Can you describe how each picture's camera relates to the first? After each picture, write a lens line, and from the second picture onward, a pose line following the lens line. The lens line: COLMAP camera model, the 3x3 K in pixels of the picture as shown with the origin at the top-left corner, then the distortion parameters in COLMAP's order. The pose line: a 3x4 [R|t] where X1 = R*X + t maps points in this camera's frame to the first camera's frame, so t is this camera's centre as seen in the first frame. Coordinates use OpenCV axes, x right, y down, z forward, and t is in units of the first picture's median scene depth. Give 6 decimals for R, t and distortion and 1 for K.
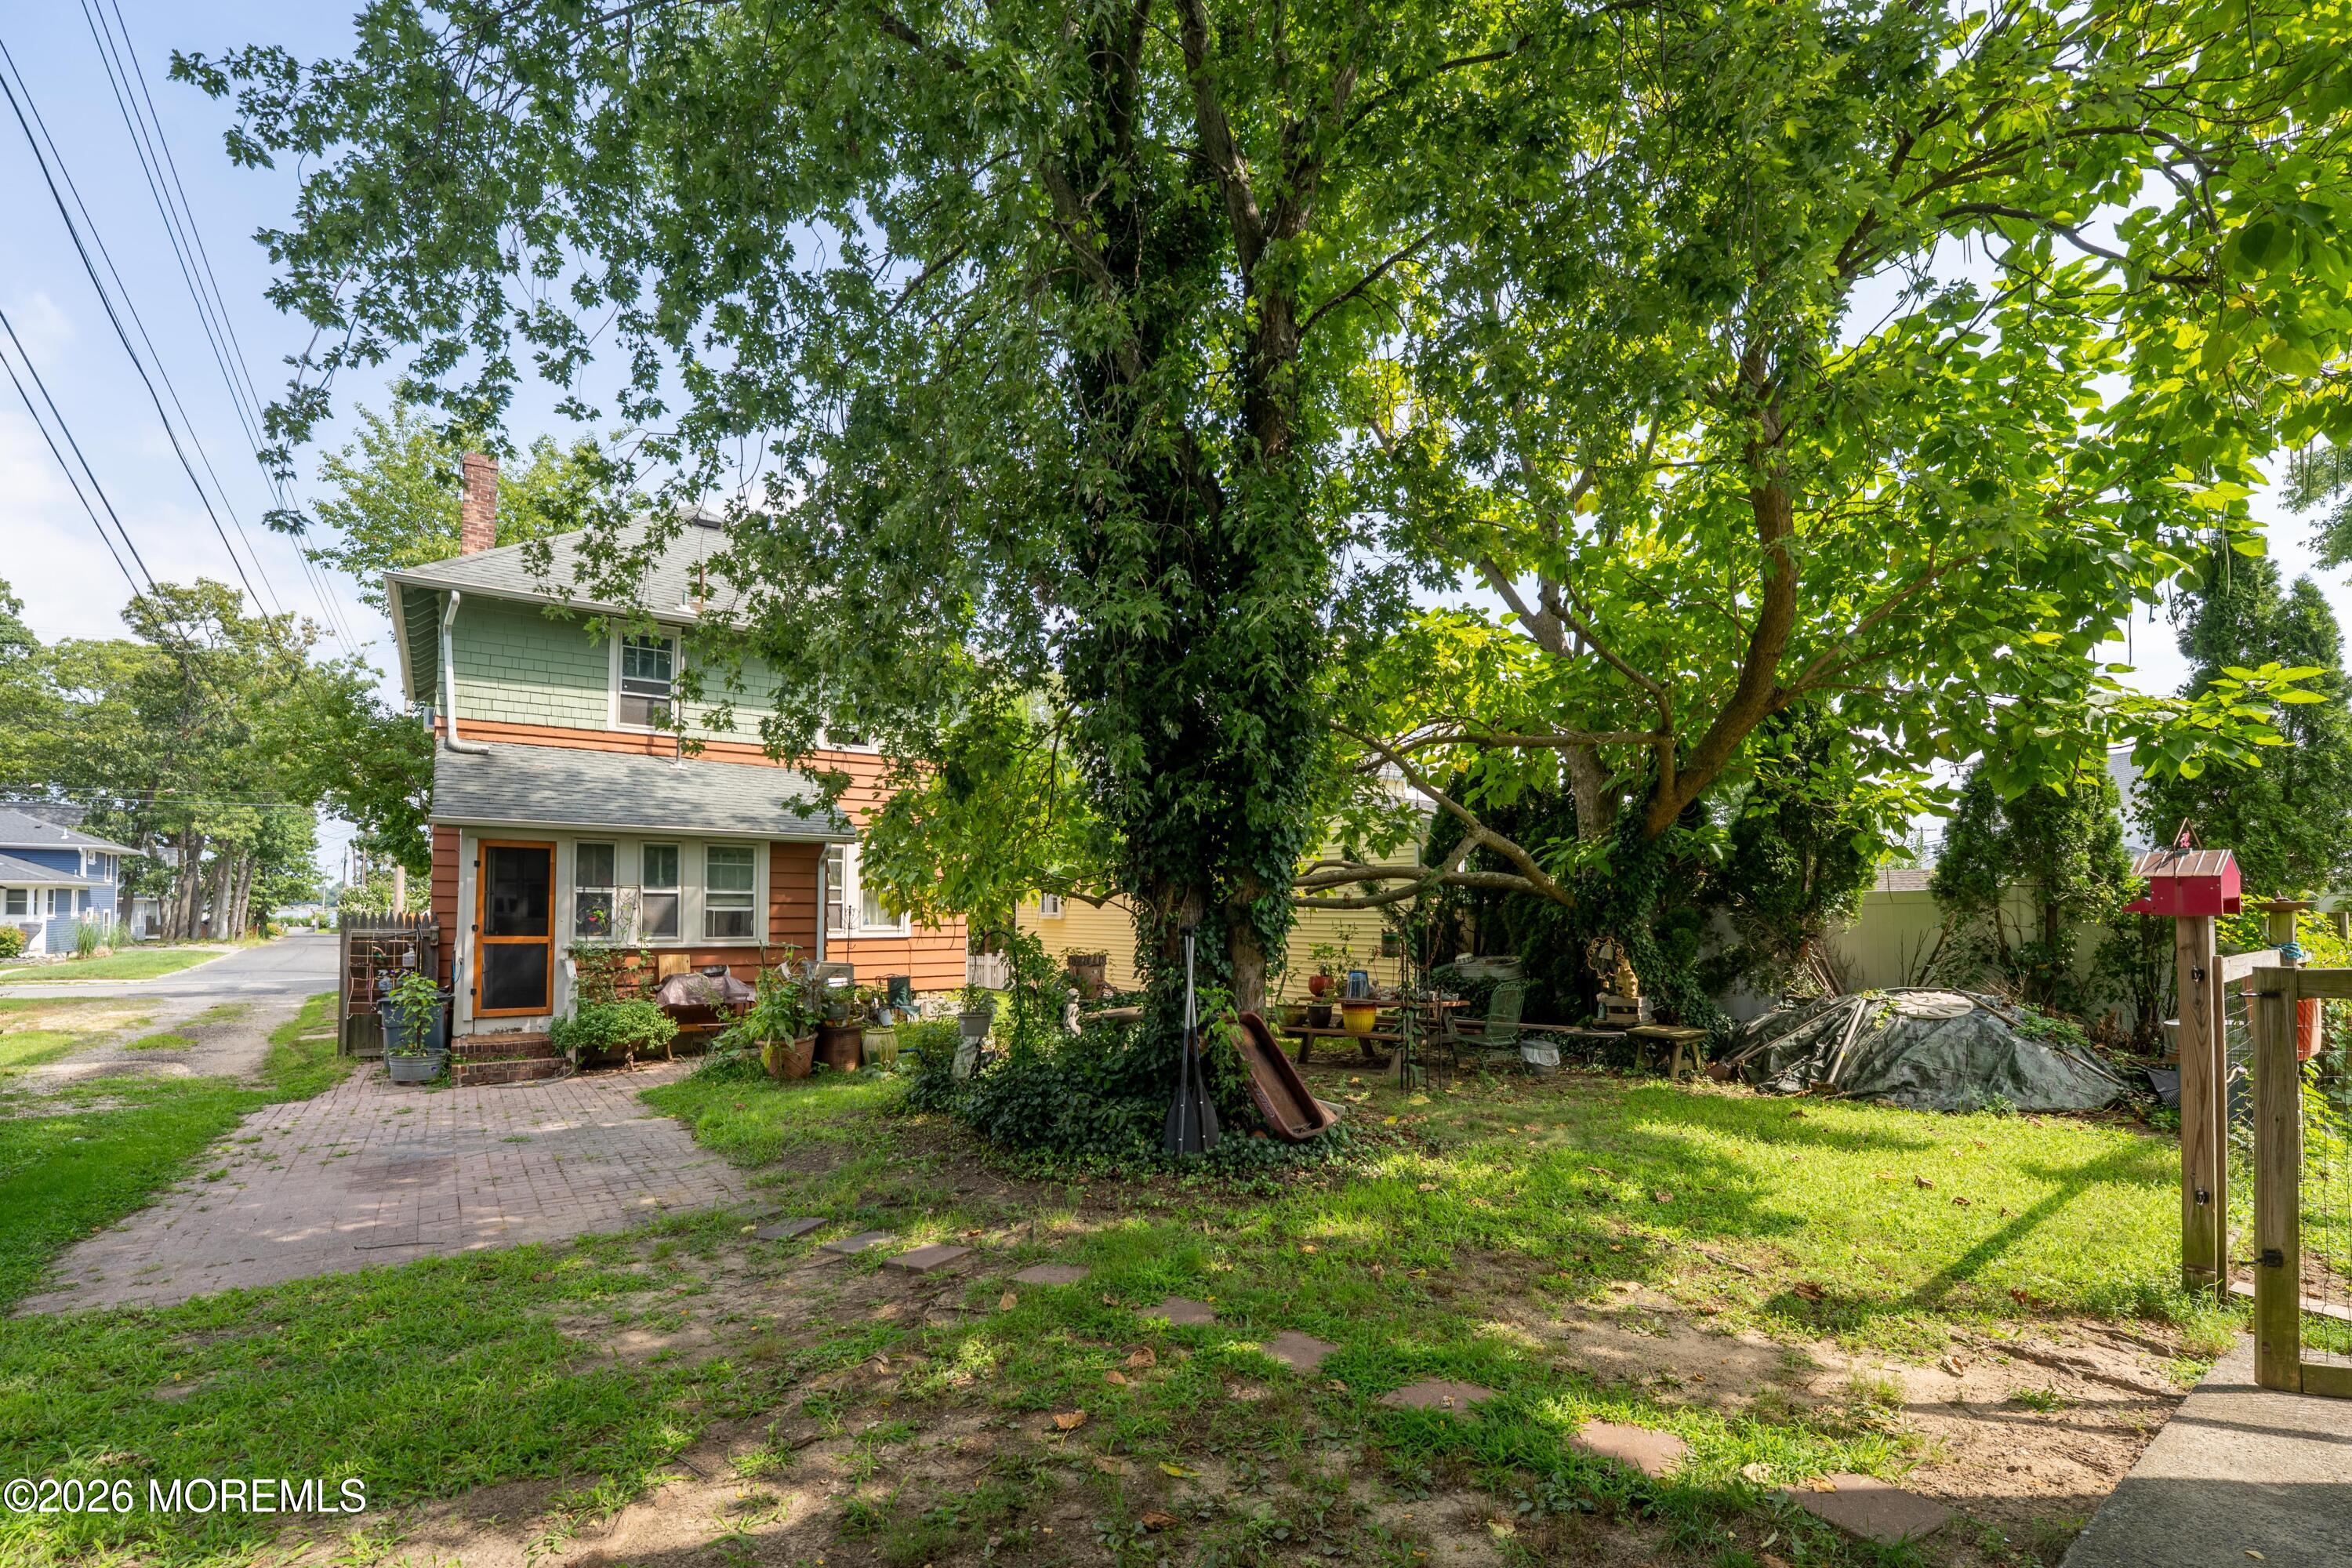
lens RADIAL K [[1016.5, 0, 1158.8], [0, 1016.5, 877.7], [0, 0, 1]] dist [-0.001019, 0.000258]
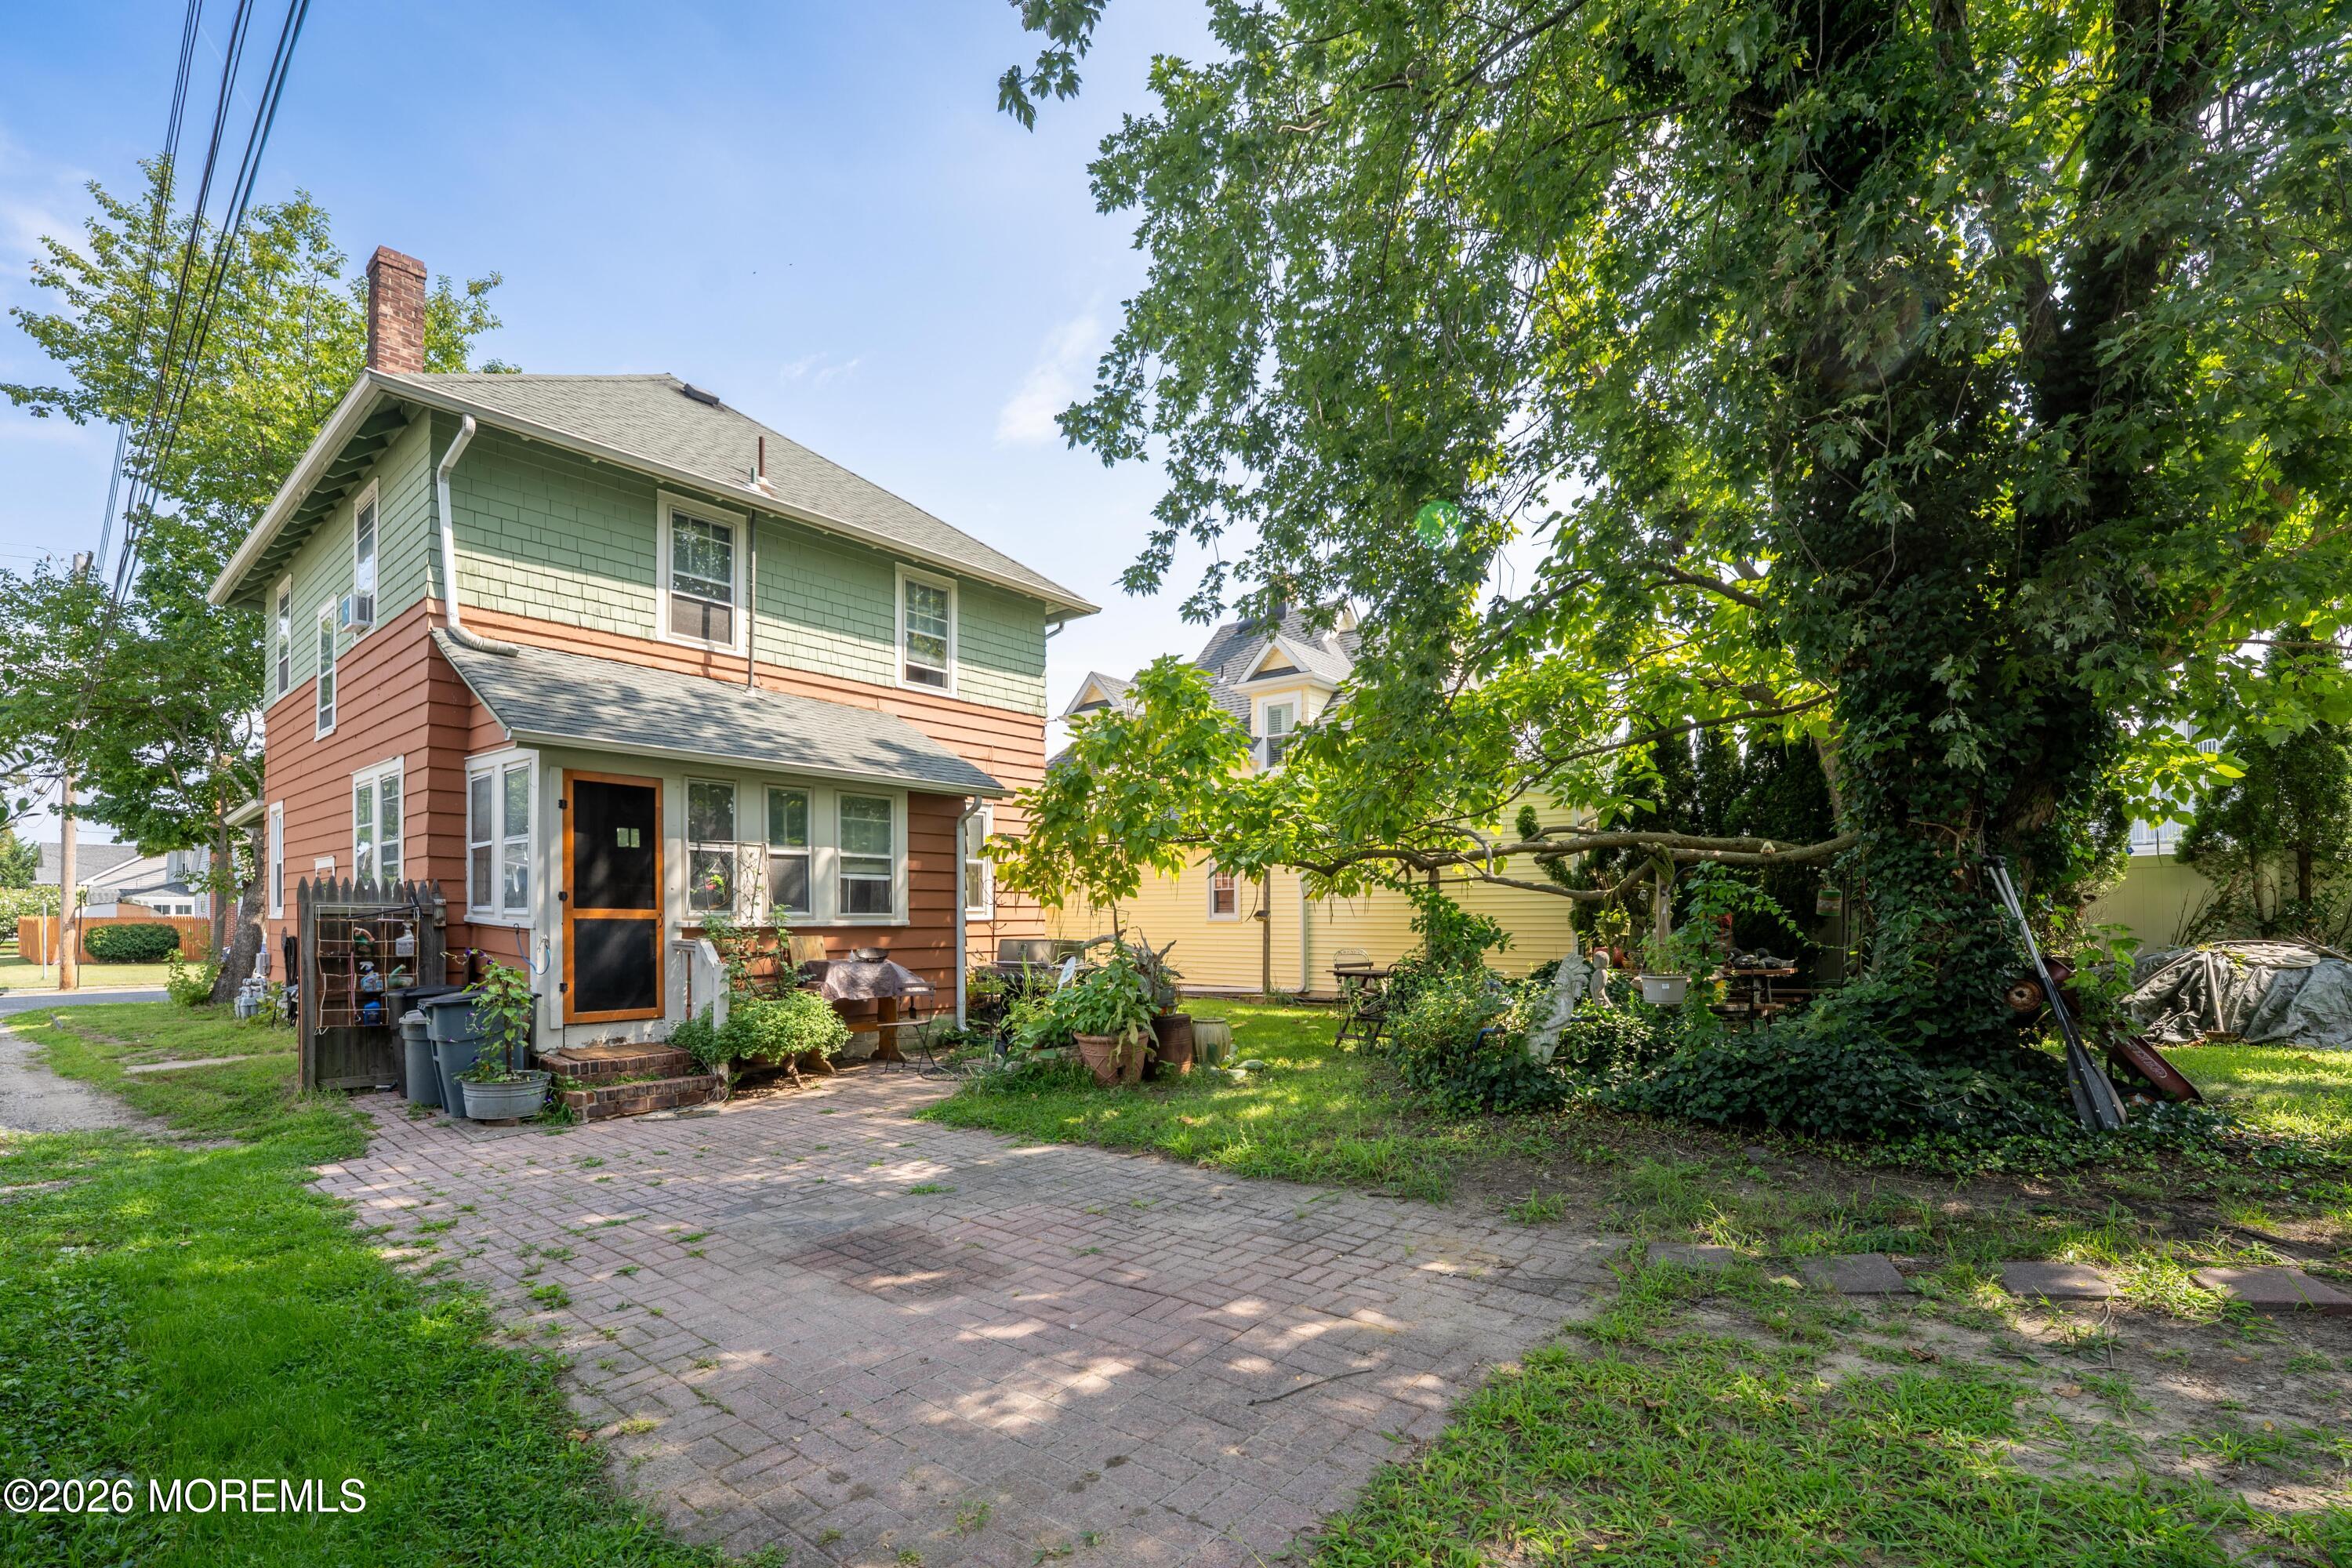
lens RADIAL K [[1016.5, 0, 1171.1], [0, 1016.5, 903.2], [0, 0, 1]] dist [-0.001019, 0.000258]
pose [[0.968491, -0.004614, 0.249004, -0.407974], [0.001302, 0.999908, 0.013466, 0.042238], [-0.249043, -0.012718, 0.968409, 0.206595]]
